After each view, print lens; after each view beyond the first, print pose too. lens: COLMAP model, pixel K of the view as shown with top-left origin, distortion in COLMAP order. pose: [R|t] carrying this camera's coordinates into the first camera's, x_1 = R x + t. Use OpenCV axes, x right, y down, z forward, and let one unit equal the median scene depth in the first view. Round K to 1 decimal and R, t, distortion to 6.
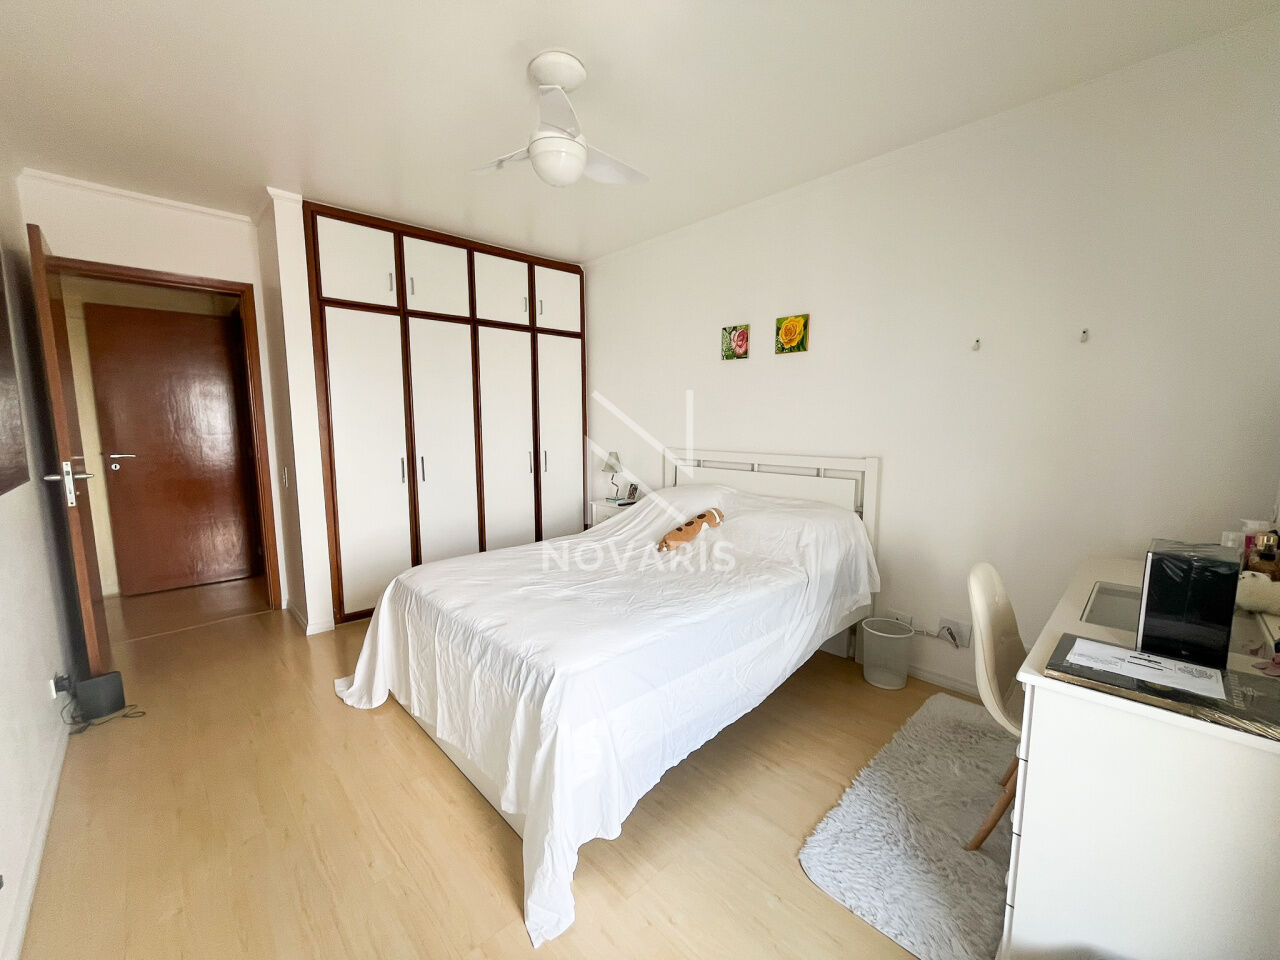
lens RADIAL K [[521.2, 0, 638.8], [0, 521.2, 486.2], [0, 0, 1]] dist [-0.002515, 0.000060]
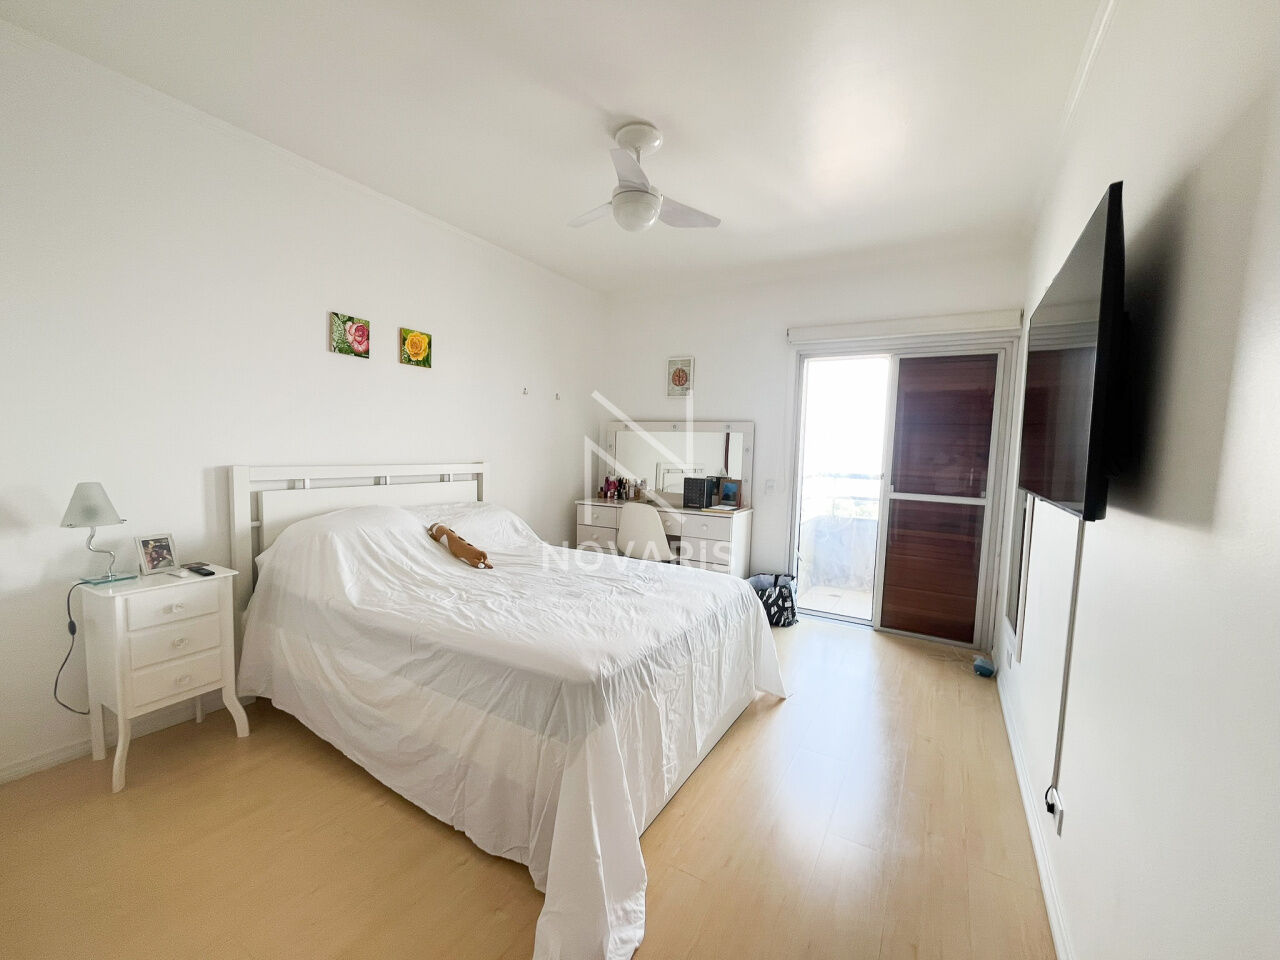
lens RADIAL K [[521.2, 0, 638.8], [0, 521.2, 486.2], [0, 0, 1]] dist [-0.002515, 0.000060]
pose [[-0.264276, -0.089225, 0.960311, -0.826063], [0.077511, 0.990526, 0.113363, -0.100362], [-0.961327, 0.104393, -0.254857, 0.848206]]
